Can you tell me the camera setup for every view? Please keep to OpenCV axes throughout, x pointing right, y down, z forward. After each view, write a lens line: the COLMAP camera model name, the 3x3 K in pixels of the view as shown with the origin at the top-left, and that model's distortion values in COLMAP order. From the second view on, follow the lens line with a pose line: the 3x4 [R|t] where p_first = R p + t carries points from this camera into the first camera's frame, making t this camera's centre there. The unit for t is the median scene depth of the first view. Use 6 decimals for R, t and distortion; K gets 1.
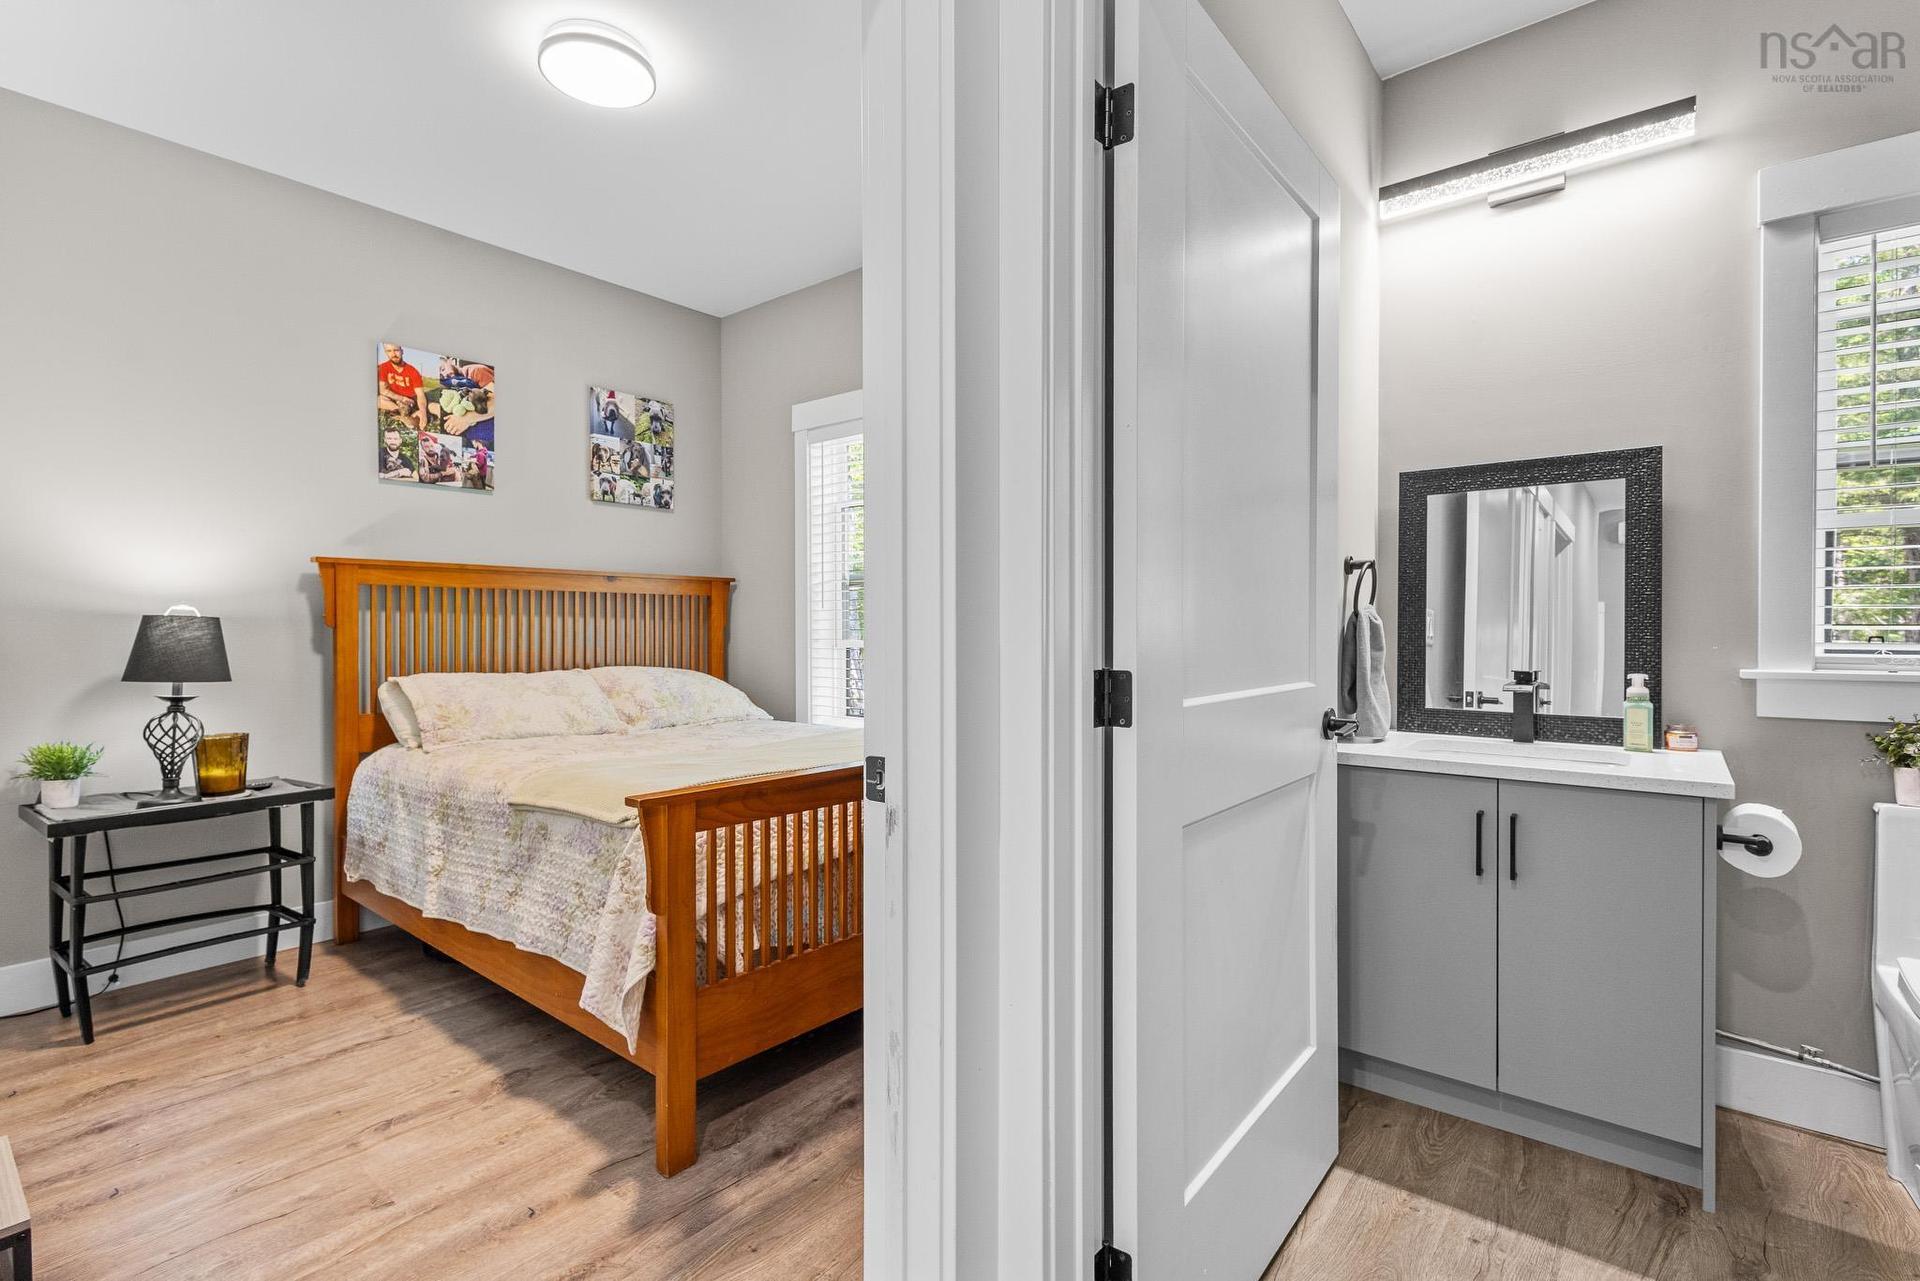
lens RADIAL K [[891.8, 0, 963.0], [0, 891.8, 633.6], [0, 0, 1]] dist [0.009841, -0.001324]
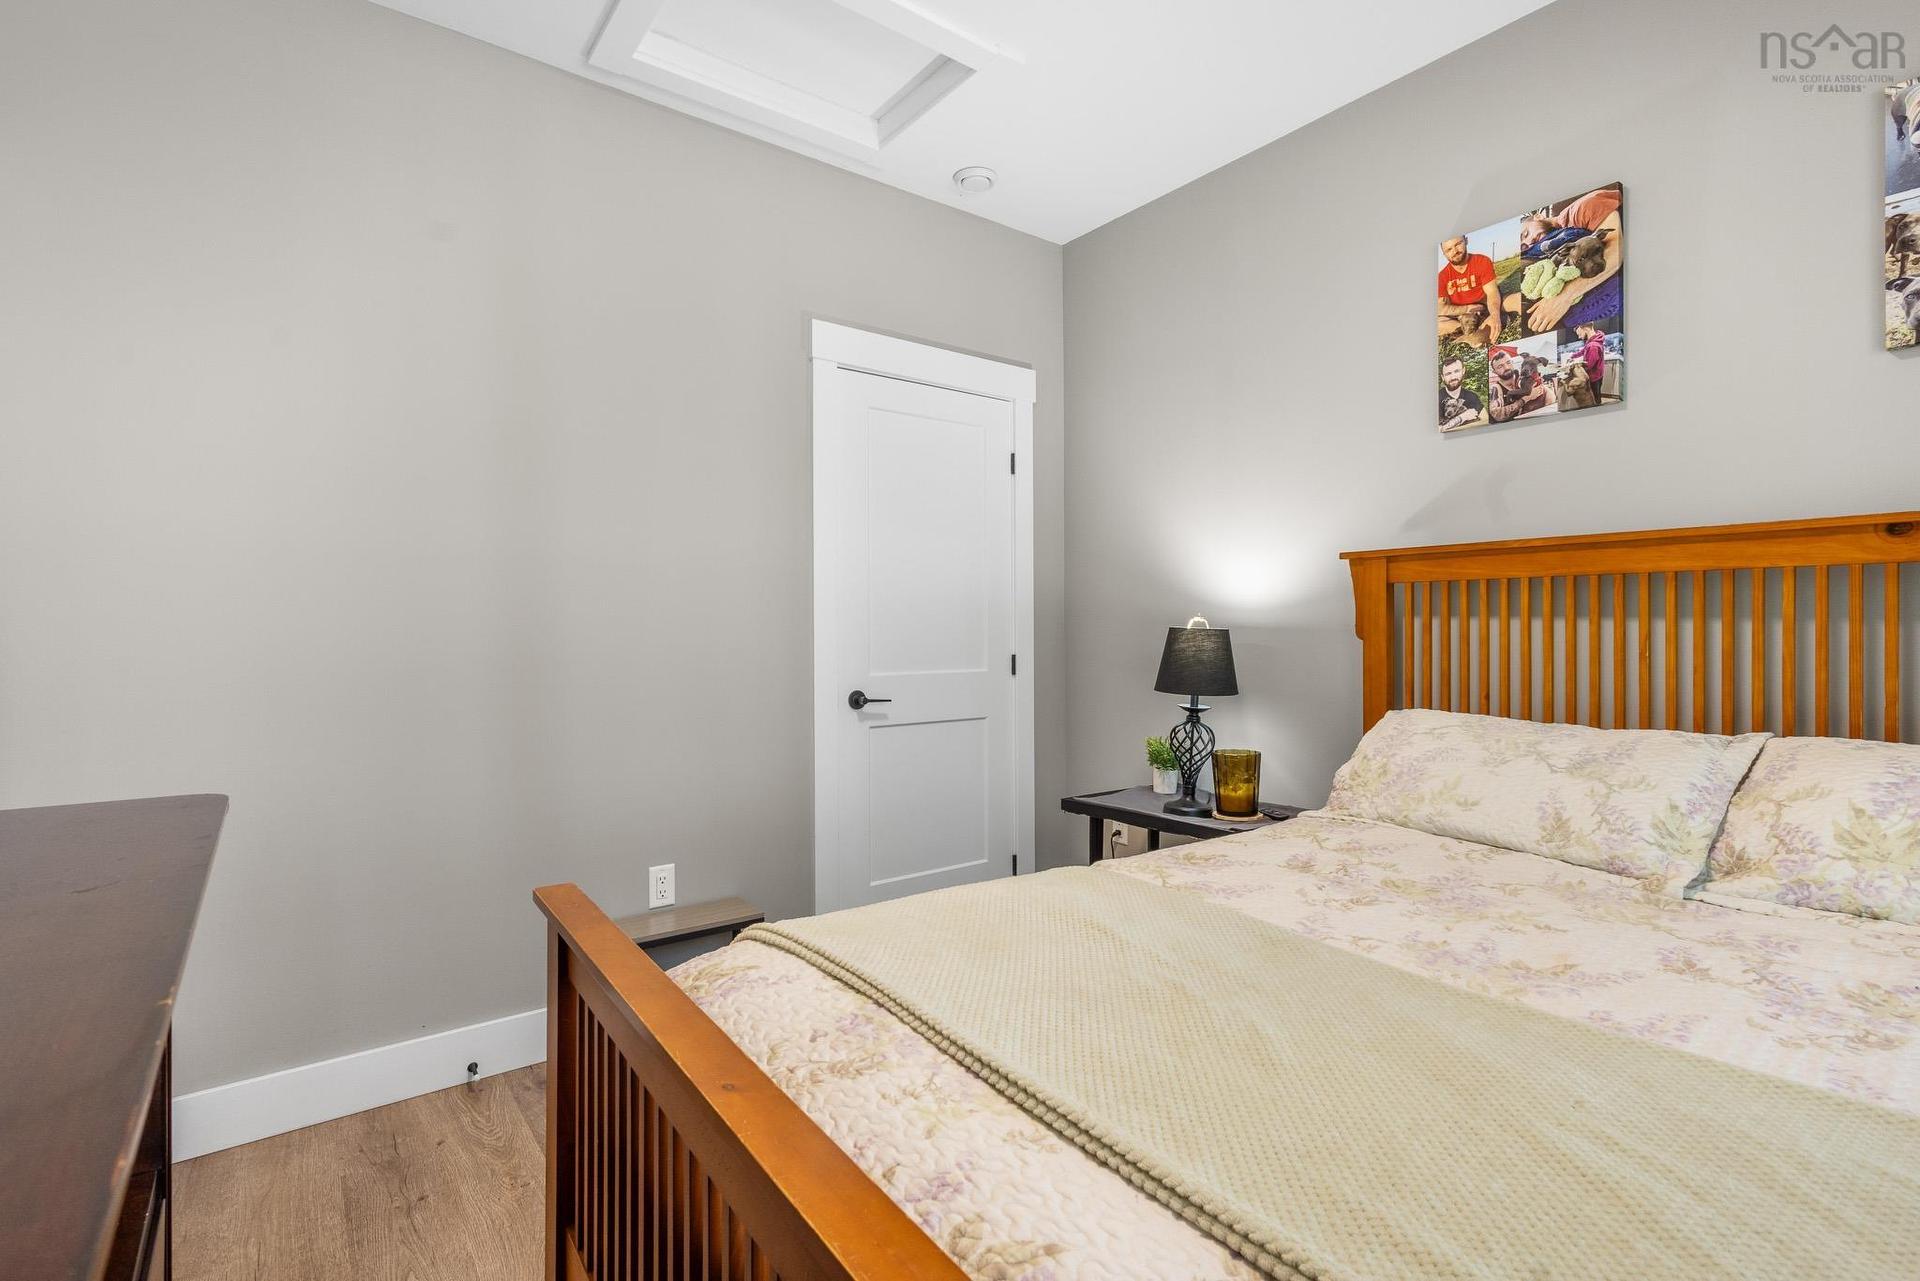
lens RADIAL K [[891.8, 0, 957.6], [0, 891.8, 631.0], [0, 0, 1]] dist [0.009841, -0.001324]
pose [[-0.230497, 0.002673, -0.973069, 0.168161], [-0.002477, 0.999991, 0.003334, -0.019520], [0.973070, 0.003179, -0.230488, 0.960179]]
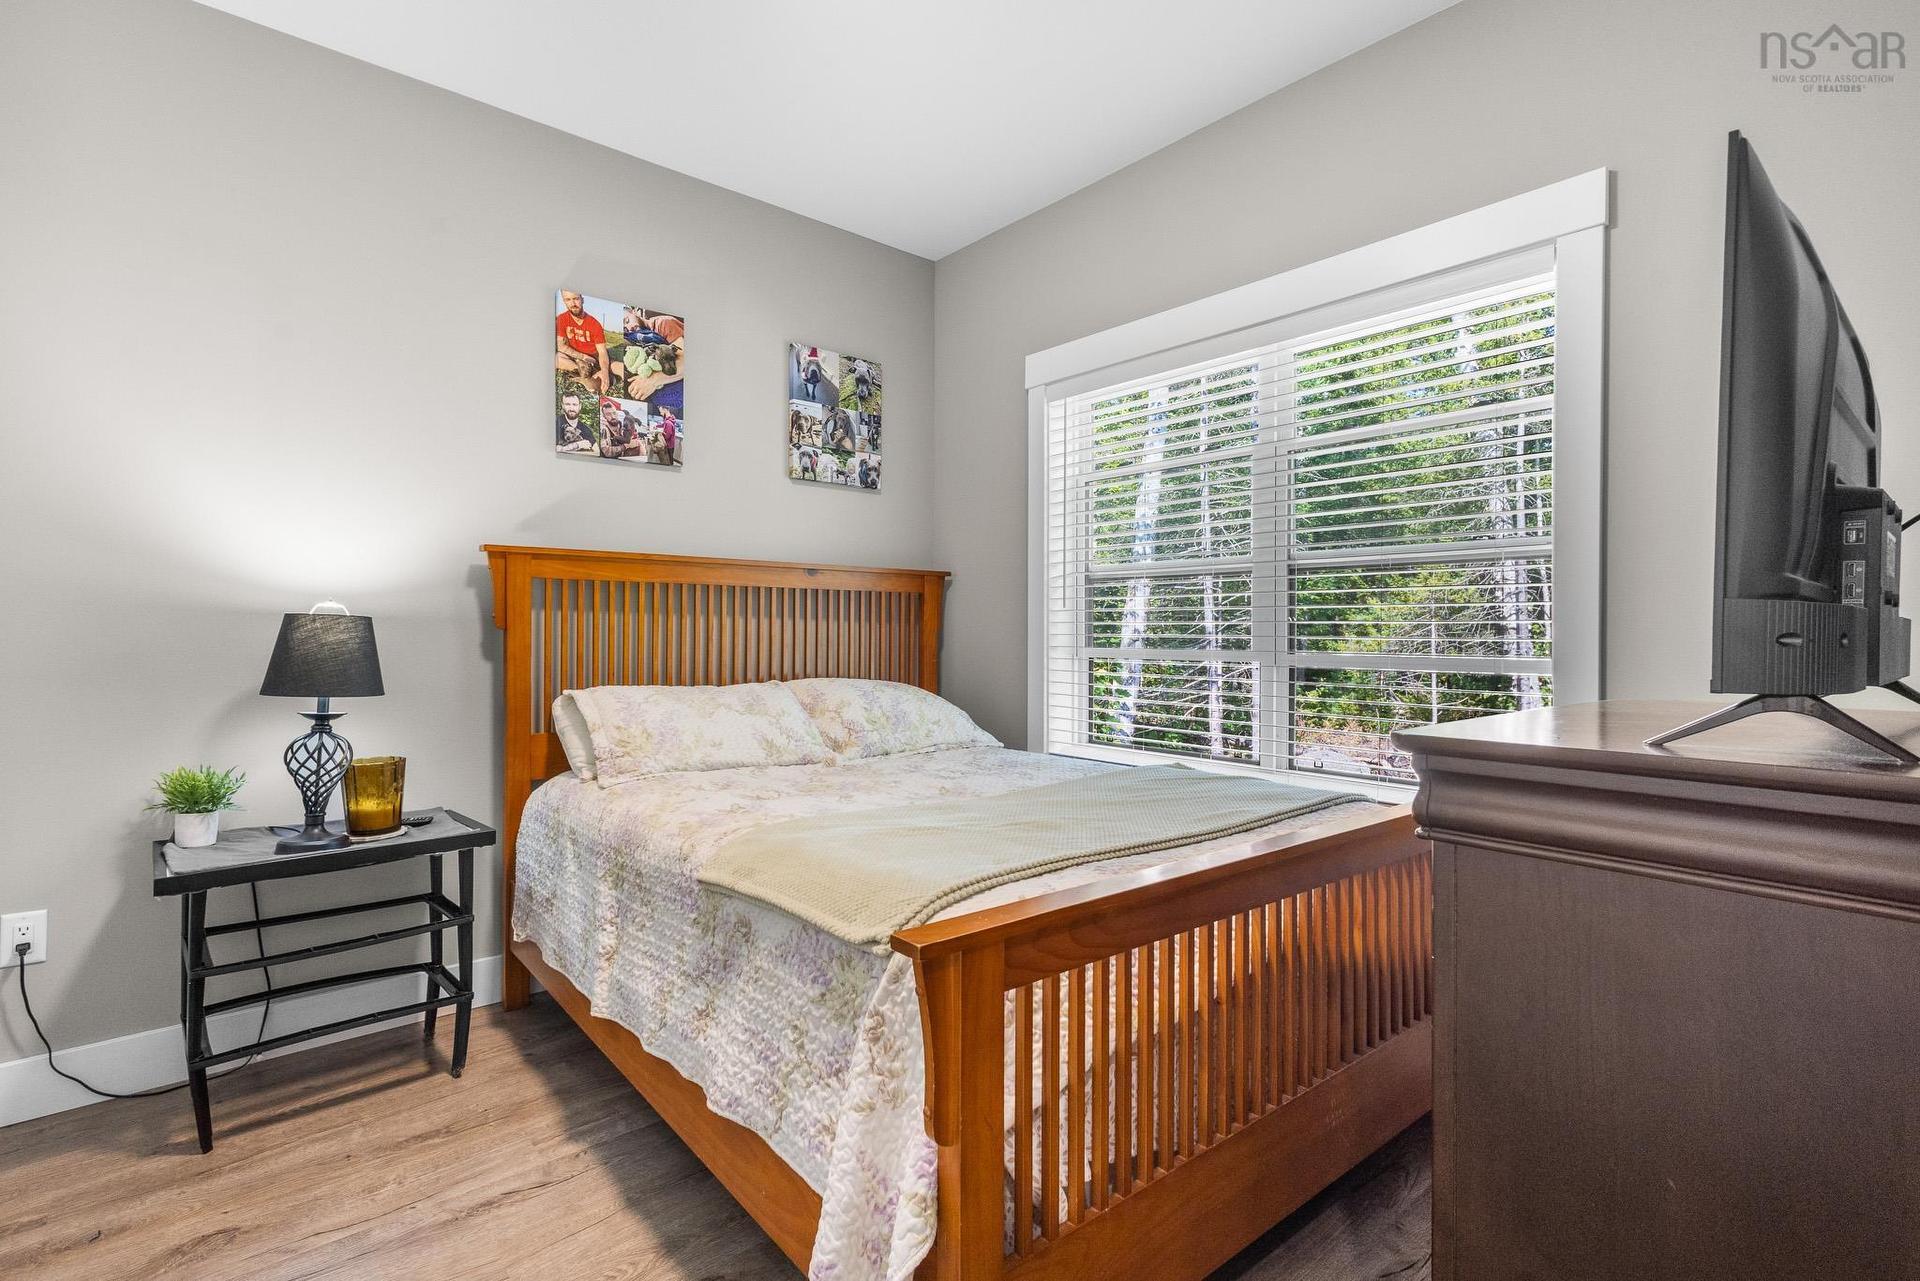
lens RADIAL K [[891.8, 0, 956.3], [0, 891.8, 635.6], [0, 0, 1]] dist [0.009841, -0.001324]
pose [[0.982628, 0.005036, -0.185518, -0.155314], [-0.005479, 0.999983, -0.001876, -0.002234], [0.185505, 0.002860, 0.982639, 0.301070]]
